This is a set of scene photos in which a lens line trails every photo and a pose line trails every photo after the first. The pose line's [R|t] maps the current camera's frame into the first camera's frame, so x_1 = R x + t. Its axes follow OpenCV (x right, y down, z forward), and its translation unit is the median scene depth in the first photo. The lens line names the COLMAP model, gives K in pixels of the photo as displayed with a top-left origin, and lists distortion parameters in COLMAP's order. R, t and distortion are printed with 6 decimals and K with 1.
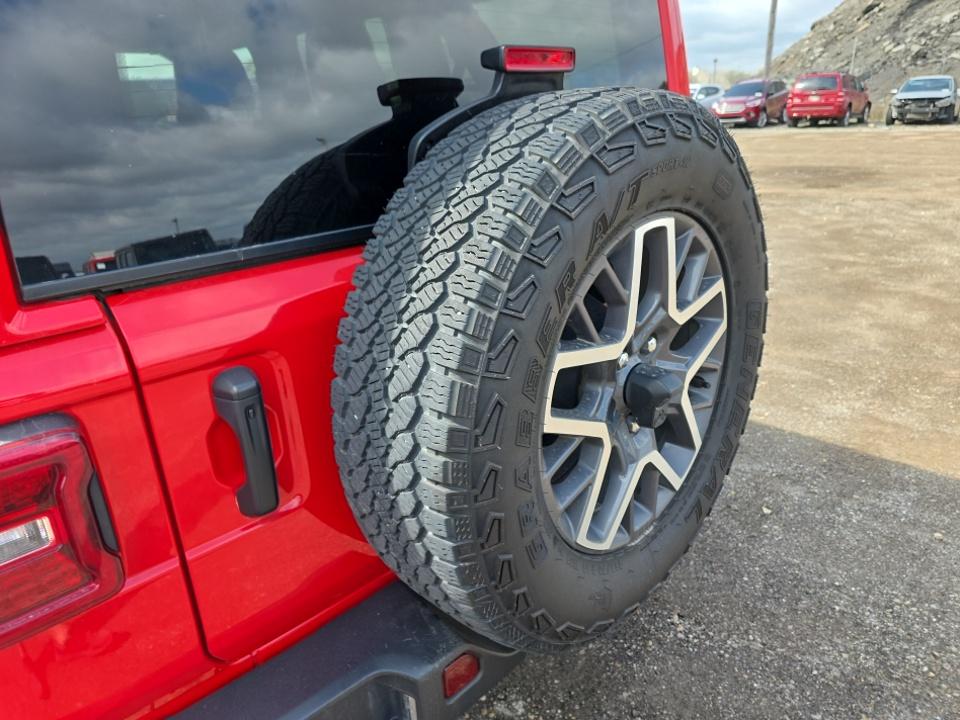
lens RADIAL K [[627.4, 0, 480.0], [0, 627.4, 360.0], [0, 0, 1]] dist [0.074686, -0.068619]
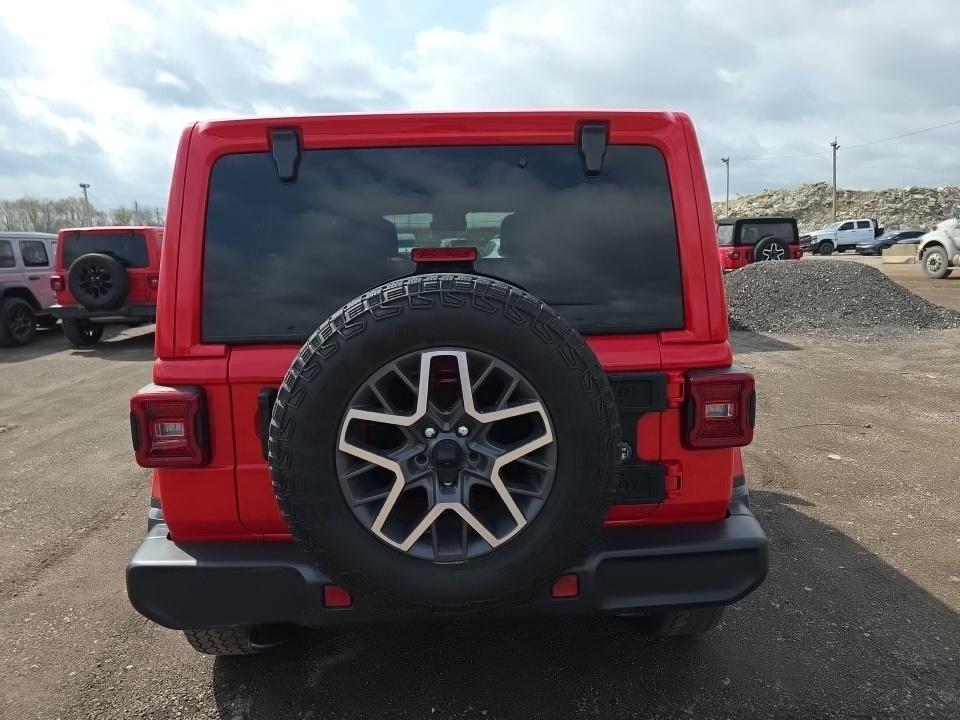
lens RADIAL K [[627.4, 0, 480.0], [0, 627.4, 360.0], [0, 0, 1]] dist [0.074686, -0.068619]
pose [[0.722833, 0.150918, -0.674341, 1.483101], [-0.259886, 0.963587, -0.062924, -0.120795], [0.640290, 0.220735, 0.735734, -0.147843]]
